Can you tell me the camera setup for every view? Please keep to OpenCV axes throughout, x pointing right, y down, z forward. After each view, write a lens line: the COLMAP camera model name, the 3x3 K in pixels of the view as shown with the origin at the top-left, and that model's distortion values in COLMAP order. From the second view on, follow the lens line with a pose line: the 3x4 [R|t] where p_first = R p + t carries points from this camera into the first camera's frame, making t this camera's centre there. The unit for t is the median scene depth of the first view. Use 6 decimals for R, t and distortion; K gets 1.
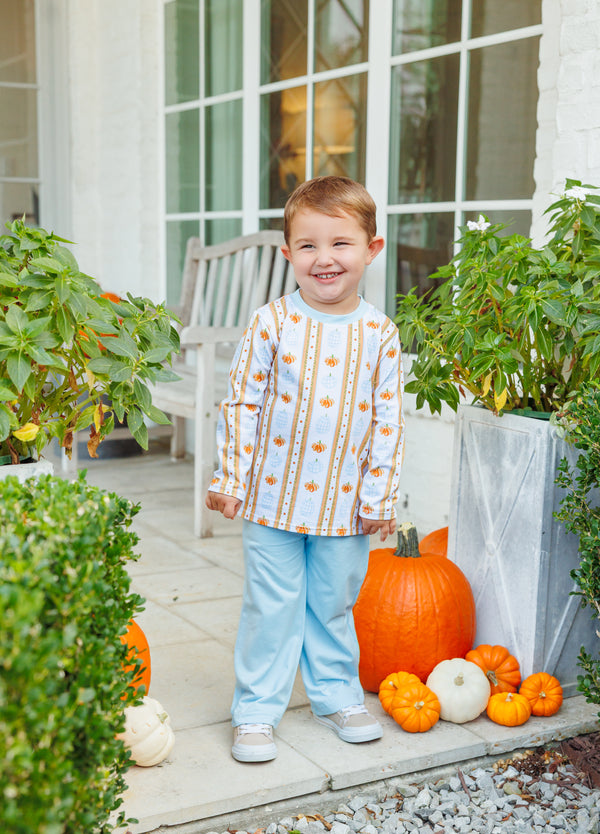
lens RADIAL K [[1238.1, 0, 294.3], [0, 1238.1, 451.9], [0, 0, 1]] dist [0.007206, 0.000000]
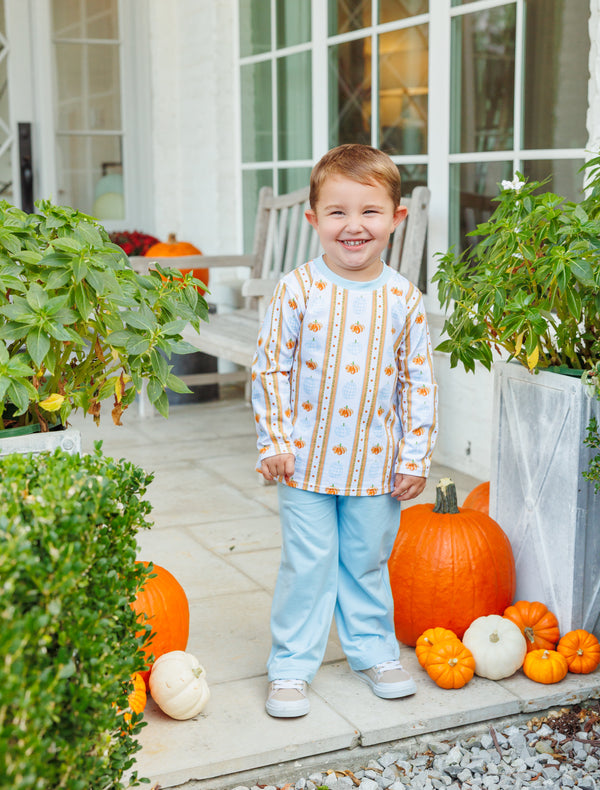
lens RADIAL K [[1227.1, 0, 286.8], [0, 1227.1, 373.8], [0, 0, 1]] dist [0.009706, 0.000000]
pose [[0.995965, -0.008253, -0.089359, 0.055683], [0.007487, 0.999932, -0.008902, -0.022122], [0.089427, 0.008198, 0.995960, -0.011975]]
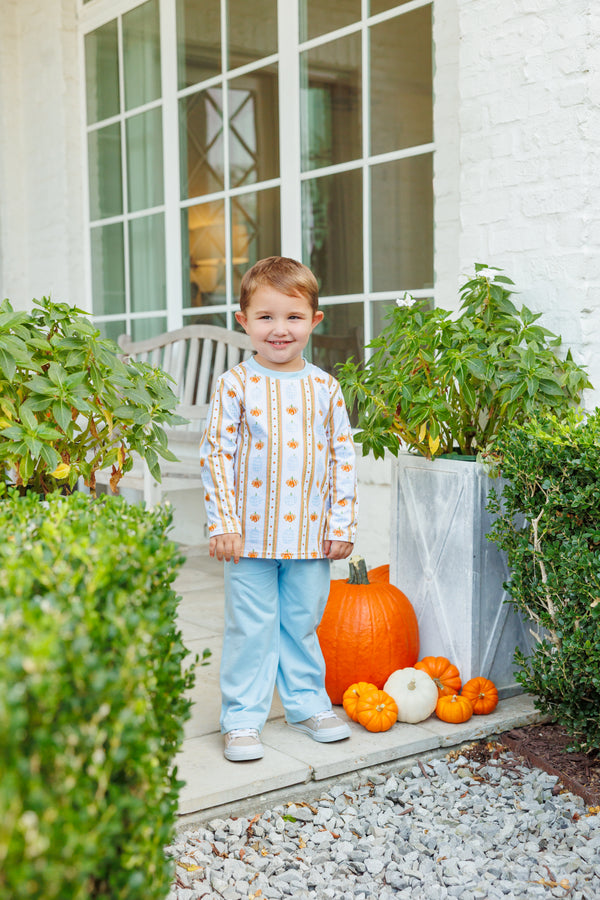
lens RADIAL K [[1157.6, 0, 293.4], [0, 1157.6, 444.6], [0, 0, 1]] dist [0.006500, 0.000000]
pose [[0.994555, -0.034143, 0.098461, -0.076939], [0.042691, 0.995375, -0.086064, 0.047505], [-0.095067, 0.089799, 0.991412, -0.090158]]
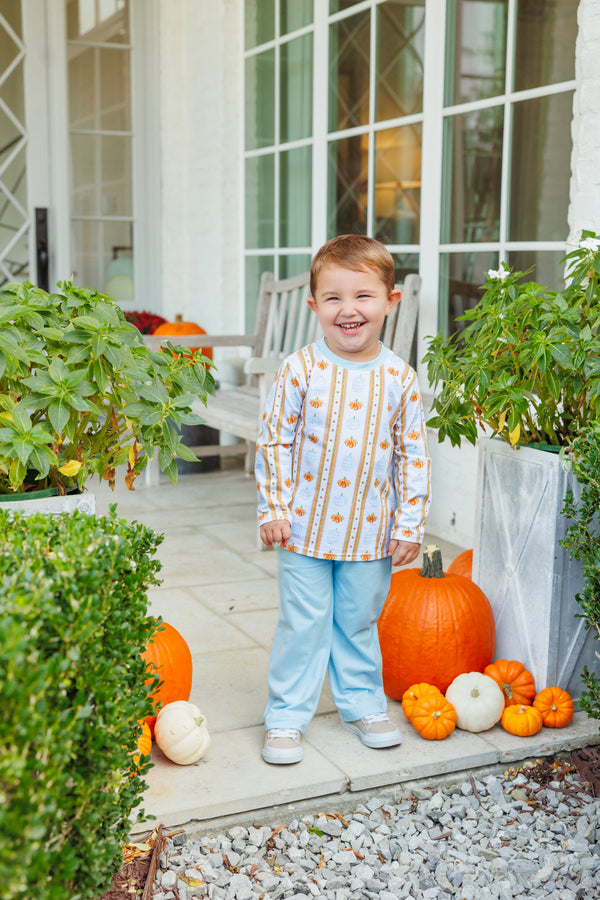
lens RADIAL K [[1157.6, 0, 291.0], [0, 1157.6, 445.1], [0, 0, 1]] dist [0.006500, 0.000000]
pose [[0.996593, 0.007077, -0.082173, 0.053830], [-0.008064, 0.999899, -0.011693, -0.019643], [0.082082, 0.012316, 0.996549, -0.029121]]
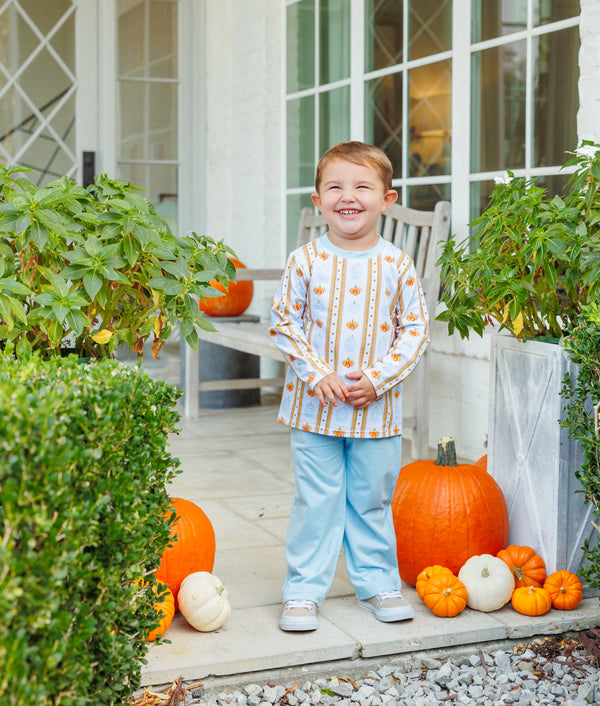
lens RADIAL K [[1222.5, 0, 289.9], [0, 1222.5, 273.1], [0, 0, 1]] dist [0.004663, 0.000000]
pose [[0.991384, -0.005369, -0.130879, 0.103324], [-0.011704, 0.991532, -0.129332, 0.059244], [0.130465, 0.129749, 0.982926, -0.159129]]
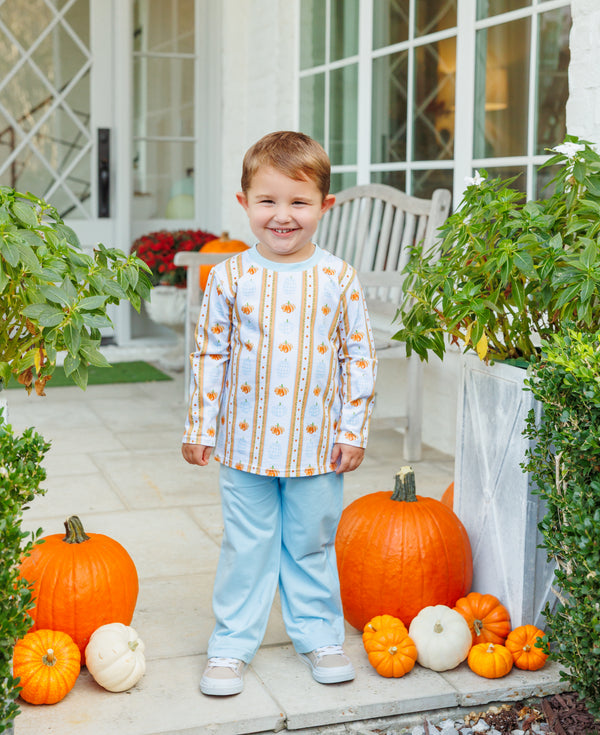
lens RADIAL K [[1158.2, 0, 285.2], [0, 1158.2, 291.8], [0, 0, 1]] dist [0.015131, 0.000000]
pose [[0.982915, 0.013400, -0.183571, 0.179504], [-0.028324, 0.996479, -0.078920, -0.009541], [0.181867, 0.082771, 0.979833, 0.030403]]
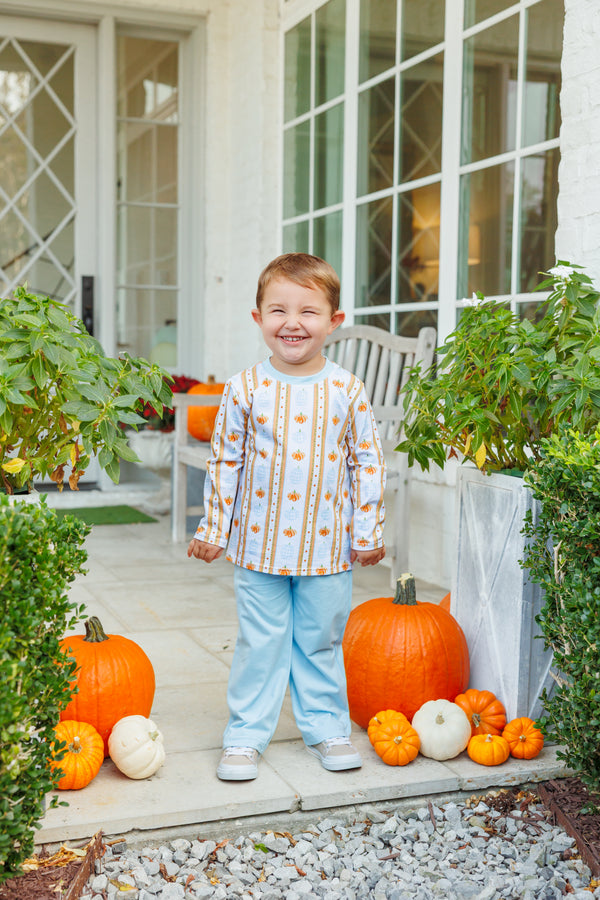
lens RADIAL K [[1157.6, 0, 297.6], [0, 1157.6, 450.2], [0, 0, 1]] dist [0.006500, 0.000000]
pose [[0.989502, 0.013196, -0.143916, 0.151736], [-0.025729, 0.995999, -0.085577, 0.041708], [0.142211, 0.088381, 0.985883, -0.023590]]
